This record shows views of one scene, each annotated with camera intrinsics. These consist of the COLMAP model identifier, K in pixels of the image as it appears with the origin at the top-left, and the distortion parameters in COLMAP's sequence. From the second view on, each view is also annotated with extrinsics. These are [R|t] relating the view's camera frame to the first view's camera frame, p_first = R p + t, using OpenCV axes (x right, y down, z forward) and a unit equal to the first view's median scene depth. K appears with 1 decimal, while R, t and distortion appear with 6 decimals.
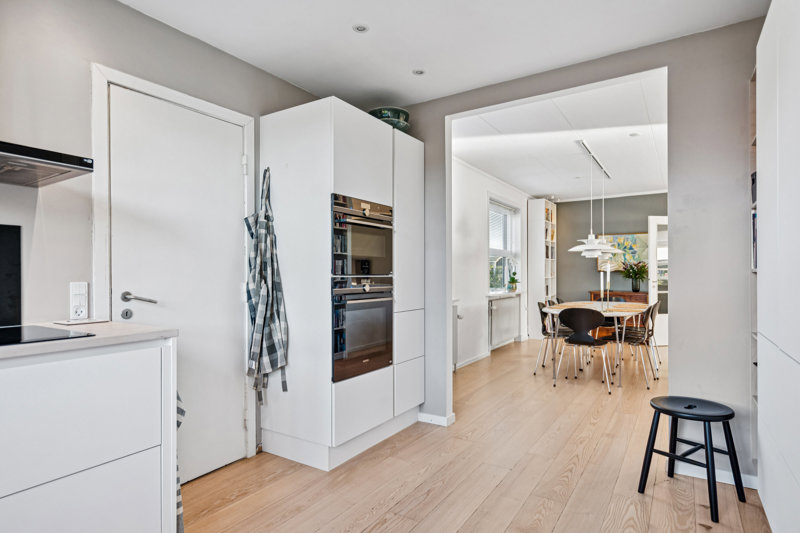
lens RADIAL K [[431.2, 0, 399.2], [0, 431.2, 276.0], [0, 0, 1]] dist [0.001123, 0.000068]
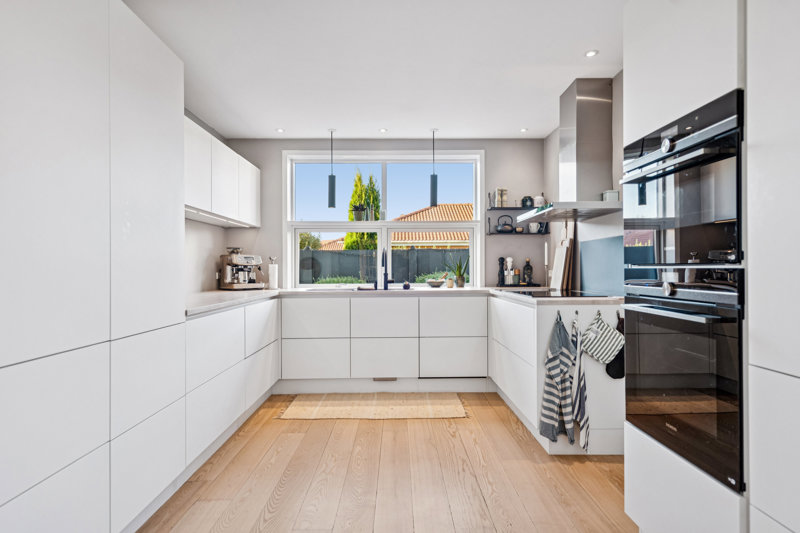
lens RADIAL K [[459.3, 0, 400.0], [0, 459.3, 266.5], [0, 0, 1]] dist [-0.000140, 0.000000]
pose [[-0.832585, 0.002638, -0.553891, 0.254084], [0.004590, 0.999987, -0.002137, -0.000208], [0.553879, -0.004321, -0.832586, 0.640309]]
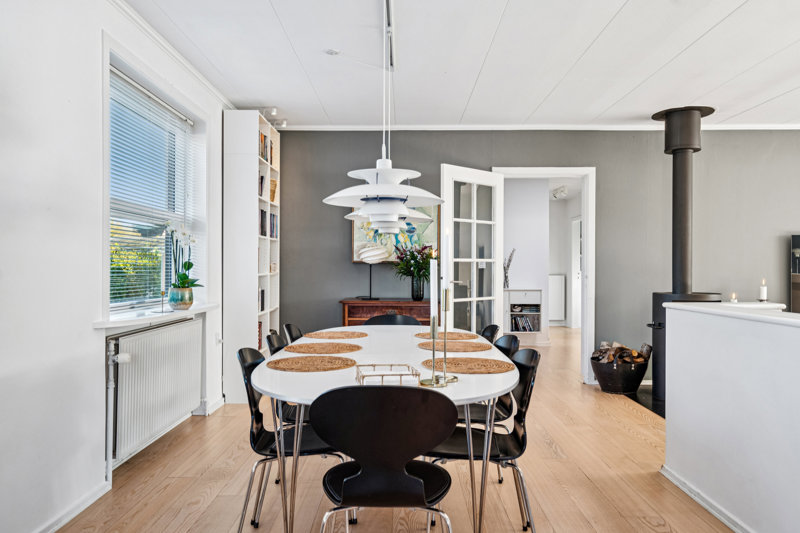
lens RADIAL K [[563.4, 0, 400.0], [0, 563.4, 266.5], [0, 0, 1]] dist [0.002474, -0.001105]
pose [[0.839160, 0.006735, 0.543843, 0.132327], [-0.000909, 0.999939, -0.010980, 0.001402], [-0.543884, 0.008720, 0.839115, 0.397229]]
